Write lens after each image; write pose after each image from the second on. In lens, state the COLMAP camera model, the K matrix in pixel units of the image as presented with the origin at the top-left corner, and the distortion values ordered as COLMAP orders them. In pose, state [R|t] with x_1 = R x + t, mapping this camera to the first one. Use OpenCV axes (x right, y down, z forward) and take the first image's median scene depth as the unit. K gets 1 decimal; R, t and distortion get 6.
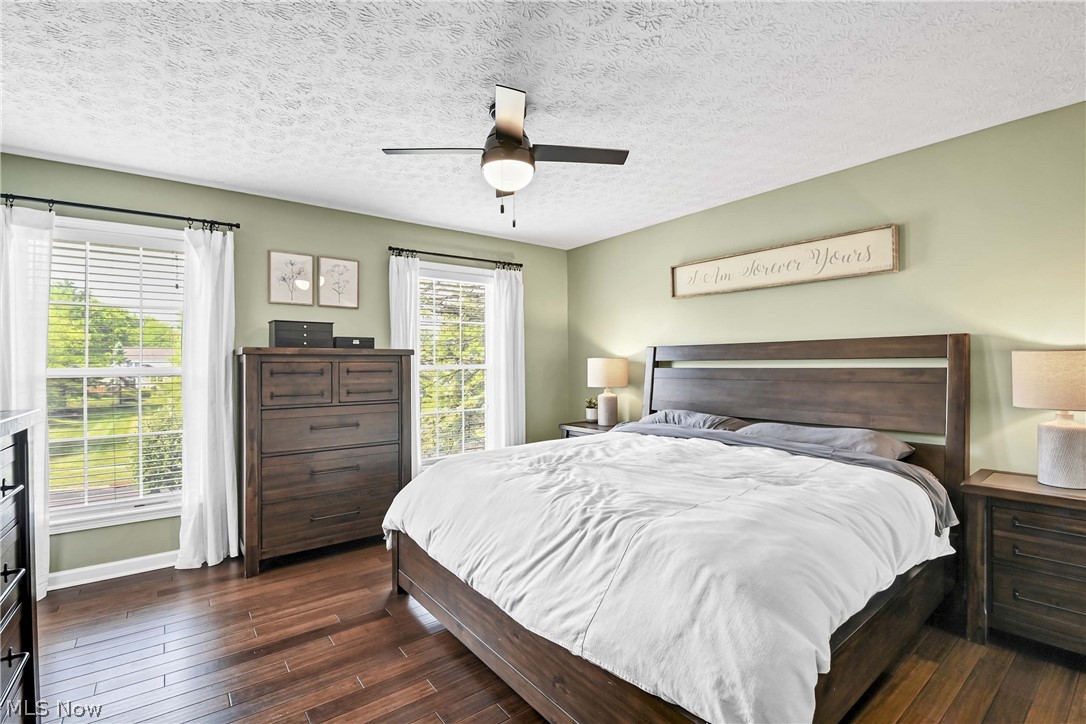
lens RADIAL K [[501.8, 0, 548.3], [0, 501.8, 368.0], [0, 0, 1]] dist [-0.023634, -0.000384]
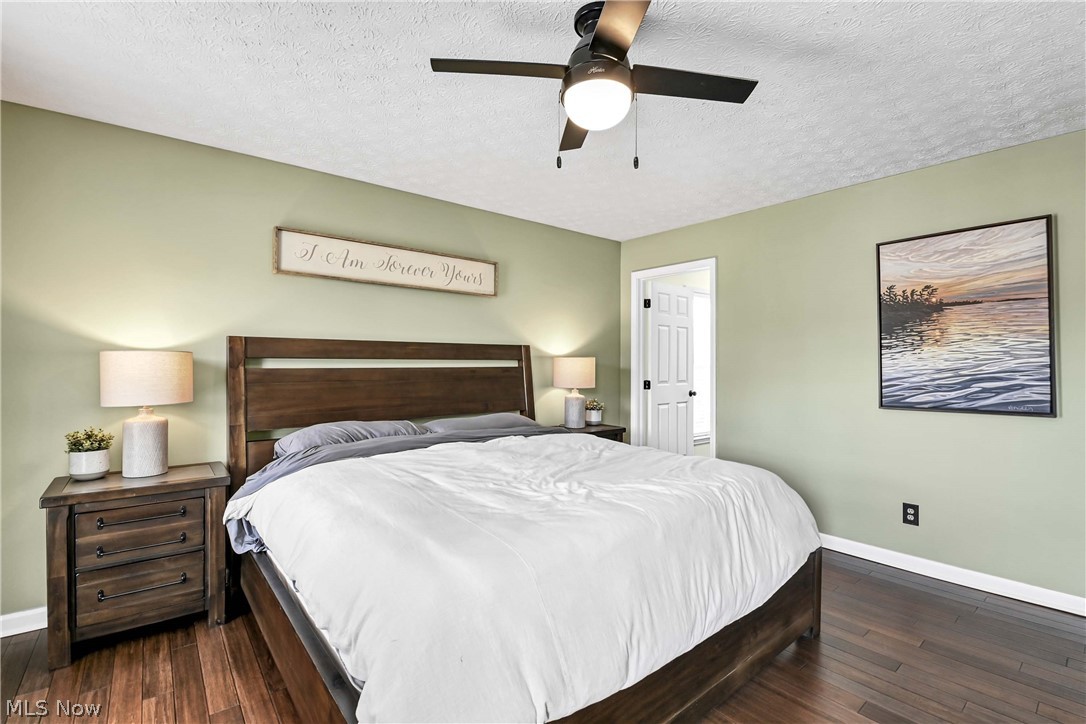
lens RADIAL K [[488.7, 0, 546.8], [0, 488.7, 364.7], [0, 0, 1]] dist [0.037288, -0.000039]
pose [[-0.028168, 0.002414, 0.999600, -0.561711], [0.003751, 0.999990, -0.002309, -0.002102], [-0.999596, 0.003685, -0.028177, 0.752735]]
